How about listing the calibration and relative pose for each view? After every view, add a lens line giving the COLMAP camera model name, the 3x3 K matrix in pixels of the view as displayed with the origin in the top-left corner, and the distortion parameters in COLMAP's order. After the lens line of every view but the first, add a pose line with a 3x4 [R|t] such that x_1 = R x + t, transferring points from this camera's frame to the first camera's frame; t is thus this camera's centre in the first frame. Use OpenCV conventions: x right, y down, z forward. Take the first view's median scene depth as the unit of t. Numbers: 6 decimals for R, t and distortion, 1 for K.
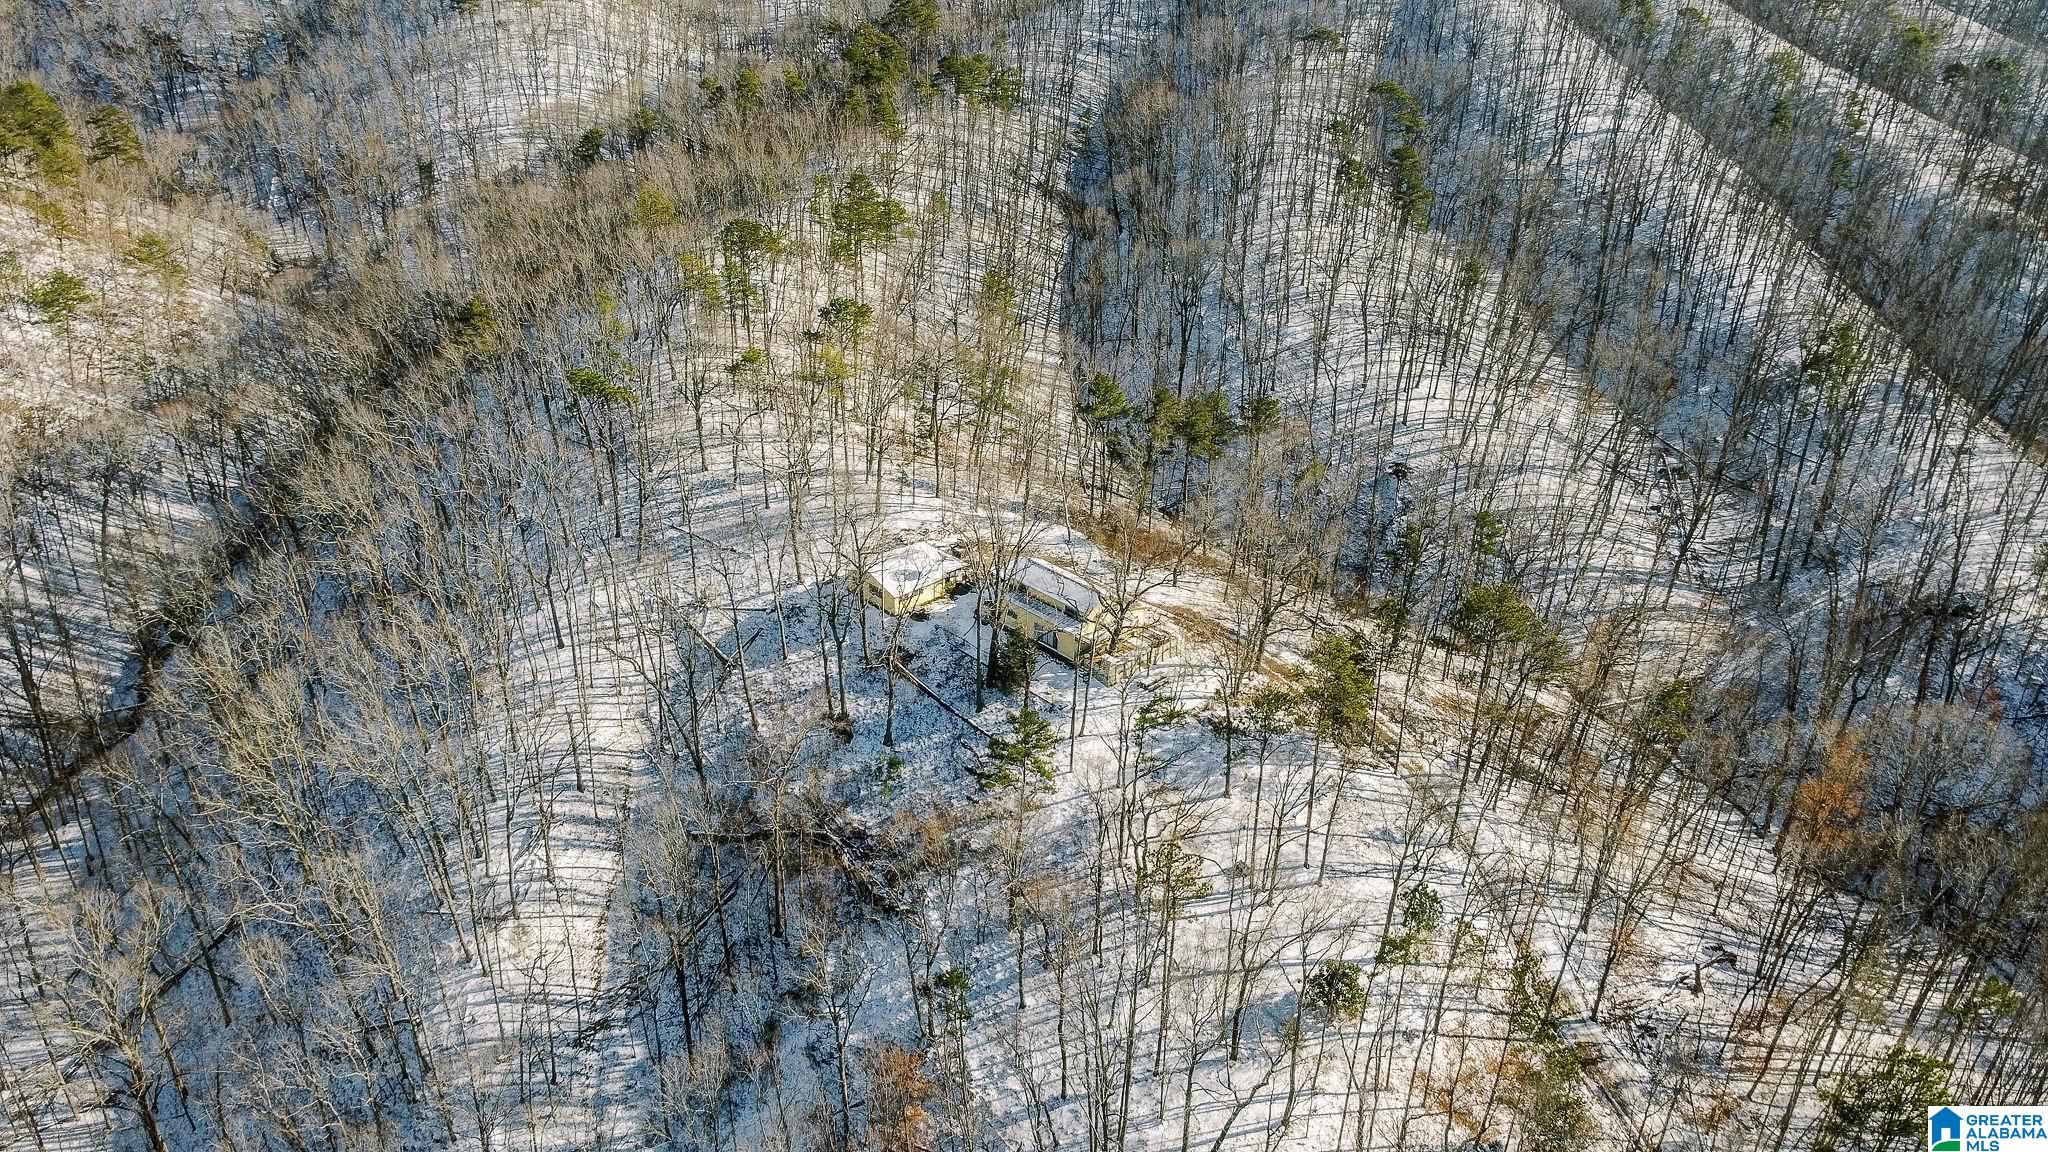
lens RADIAL K [[1531.9, 0, 1024.0], [0, 1531.9, 576.0], [0, 0, 1]] dist [-0.002510, -0.000883]
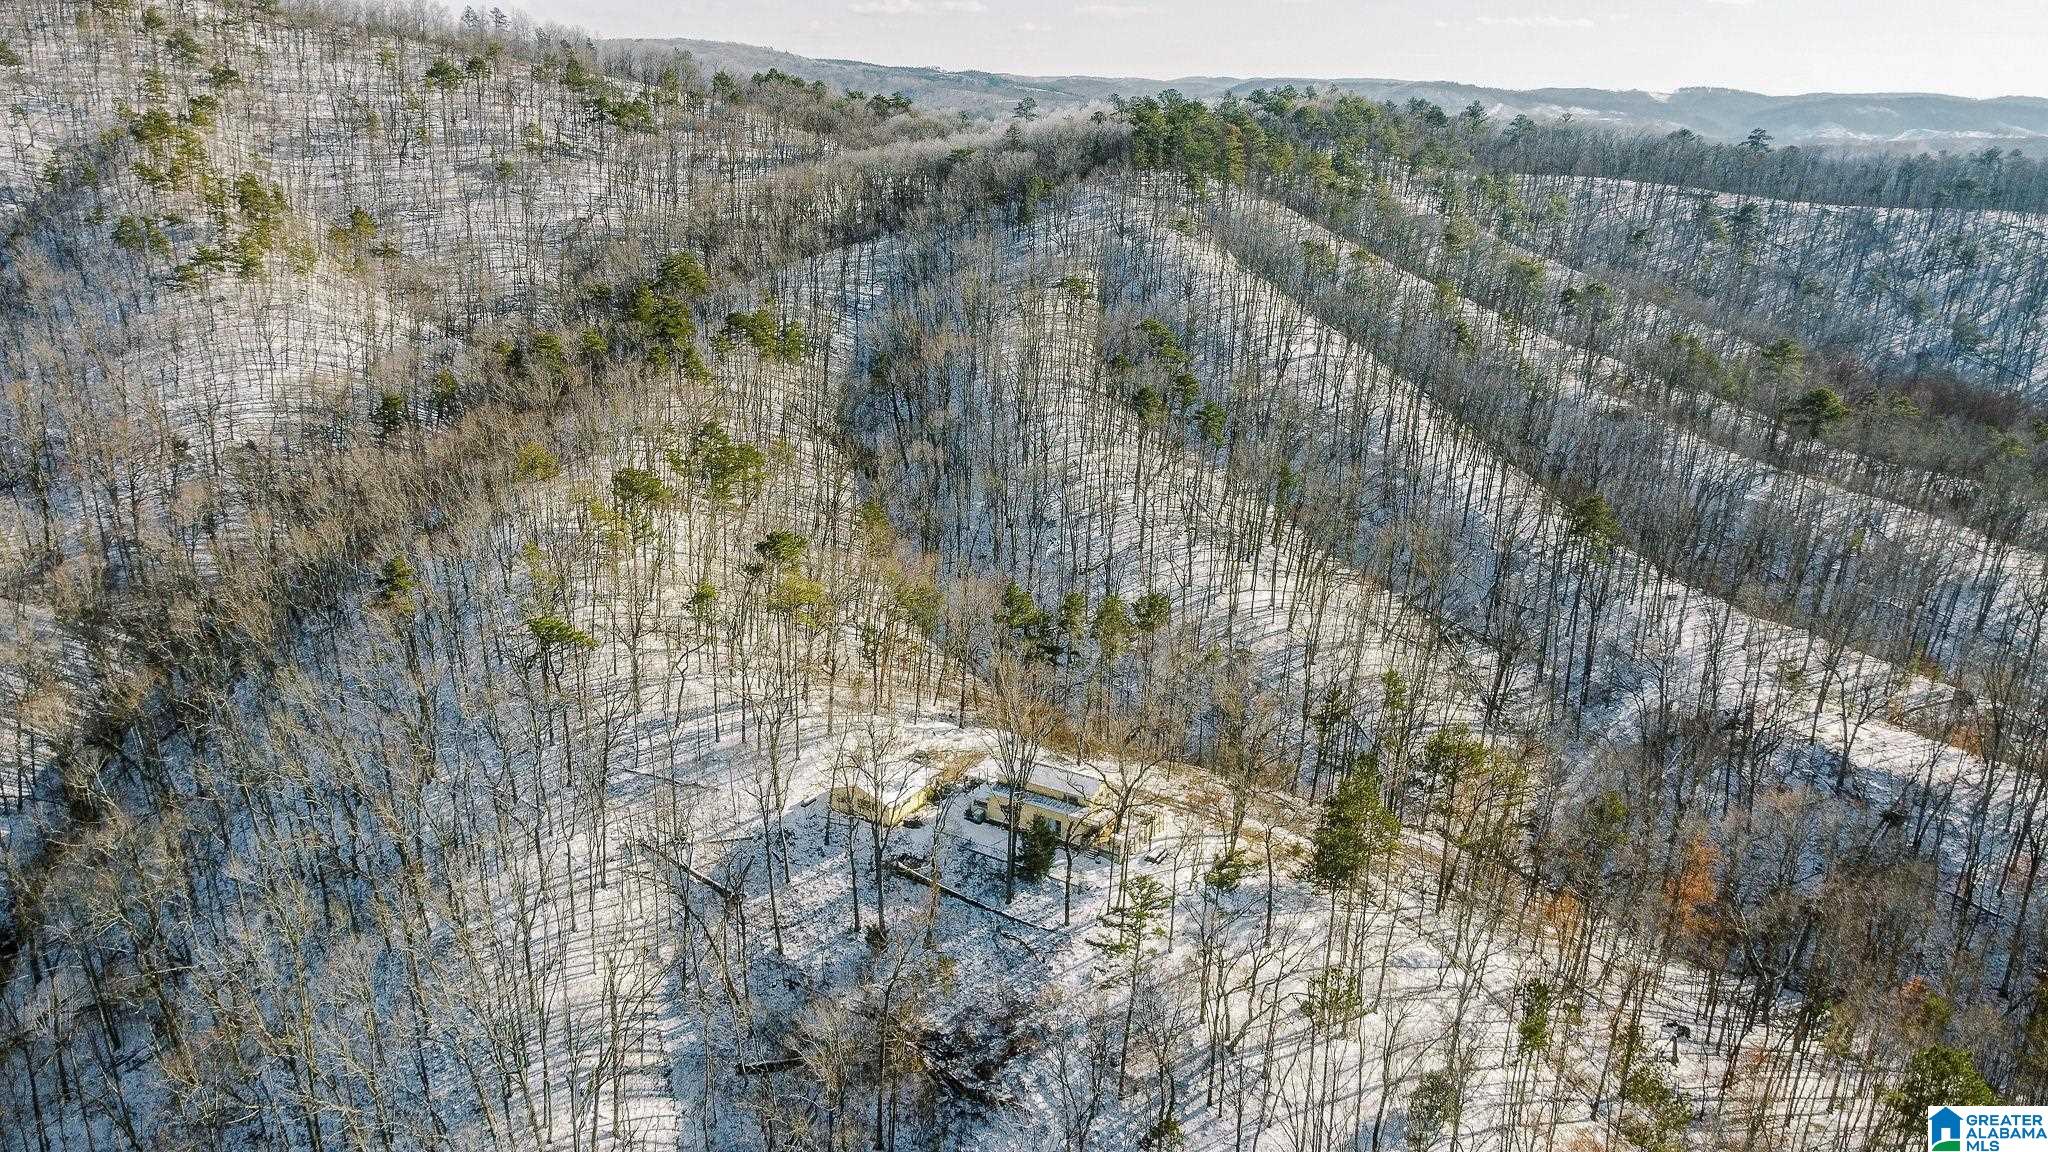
lens RADIAL K [[1531.9, 0, 1024.0], [0, 1531.9, 576.0], [0, 0, 1]] dist [-0.002510, -0.000883]
pose [[0.964898, -0.078750, 0.250539, -0.231811], [0.117629, 0.982533, -0.144192, 0.019006], [-0.234808, 0.168602, 0.957308, -0.030957]]
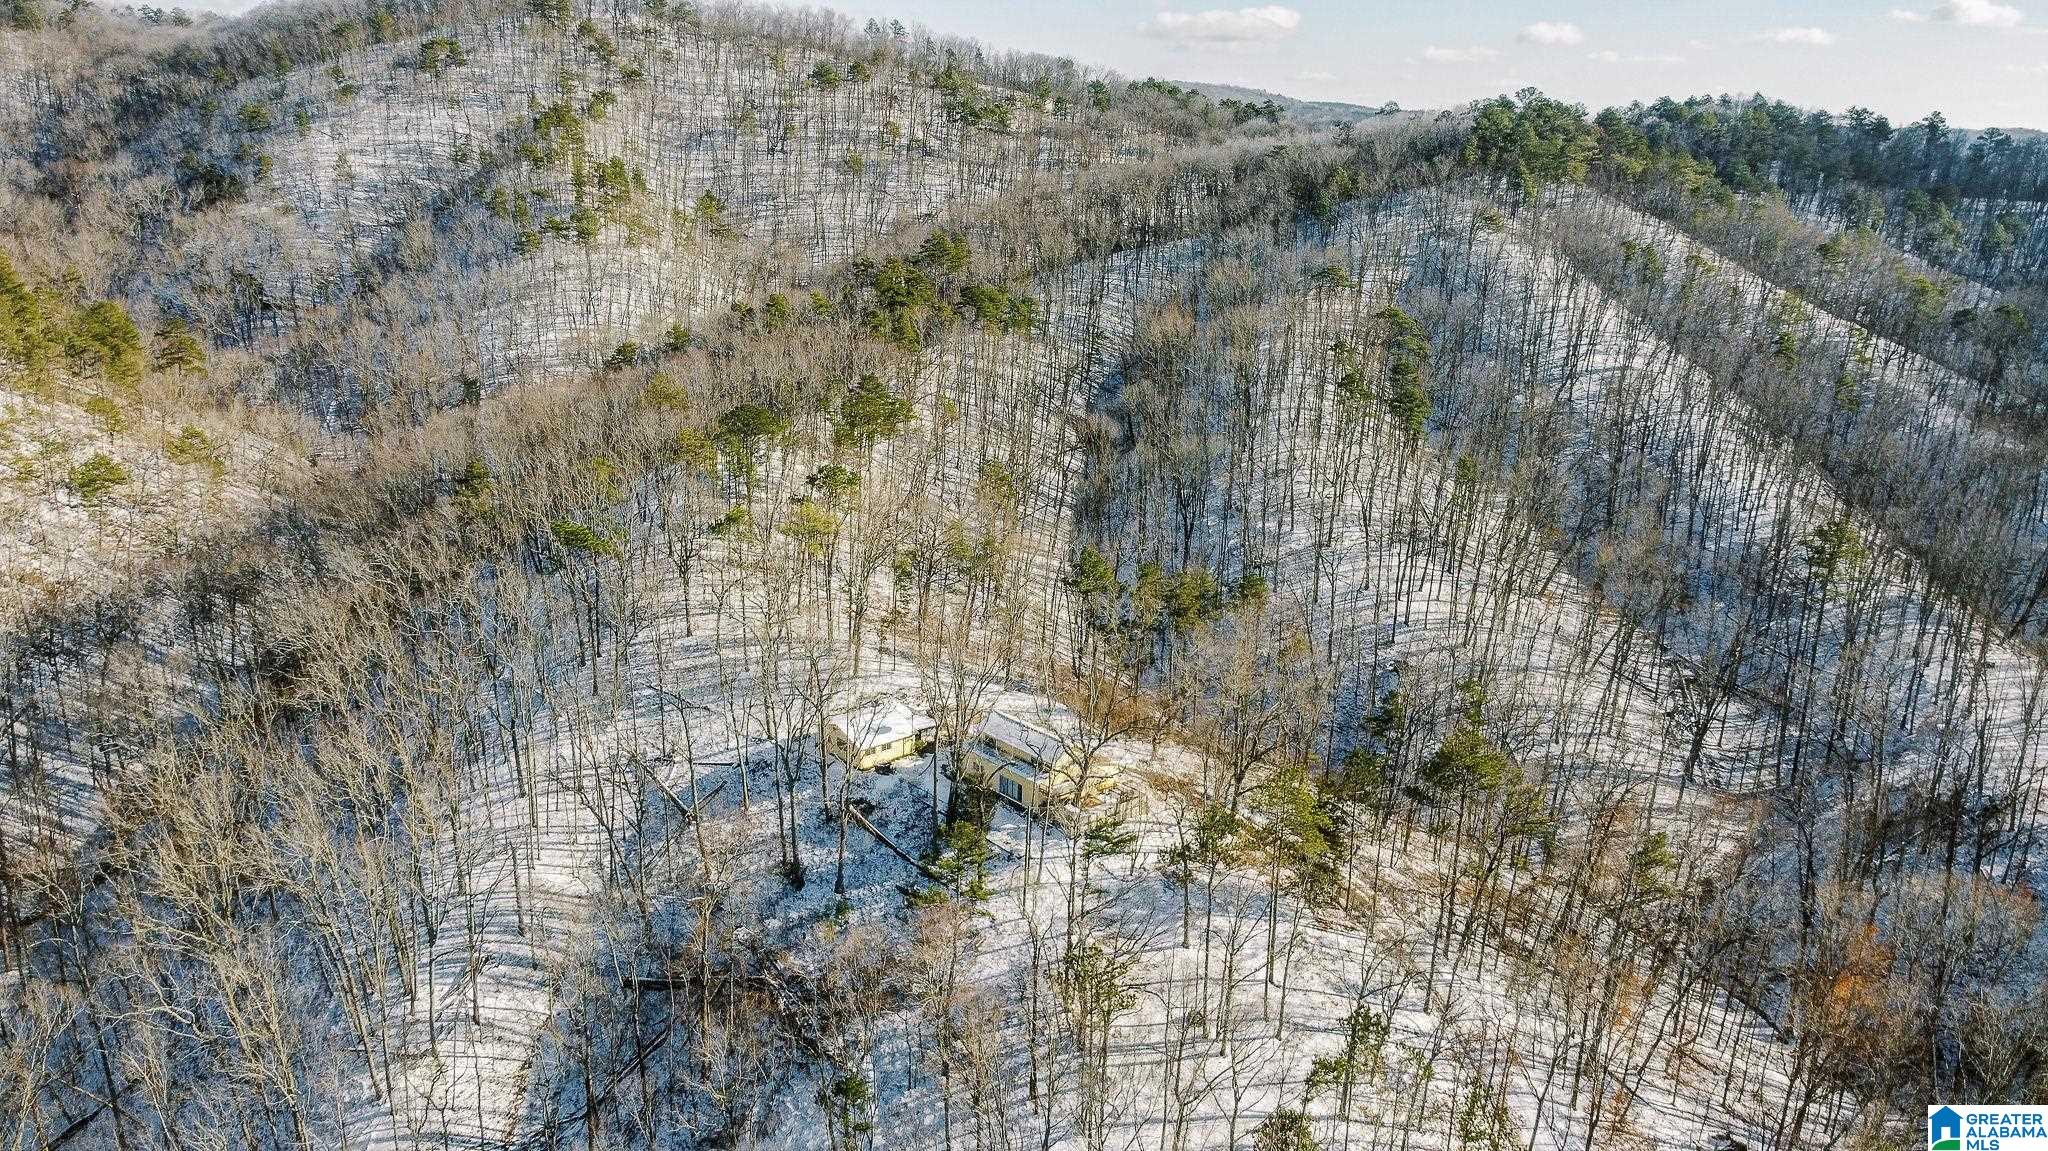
lens RADIAL K [[1531.9, 0, 1024.0], [0, 1531.9, 575.5], [0, 0, 1]] dist [-0.002510, -0.000883]
pose [[0.999059, 0.019340, -0.038821, 0.053572], [-0.026160, 0.982637, -0.183686, 0.077962], [0.034594, 0.184529, 0.982218, 0.019859]]
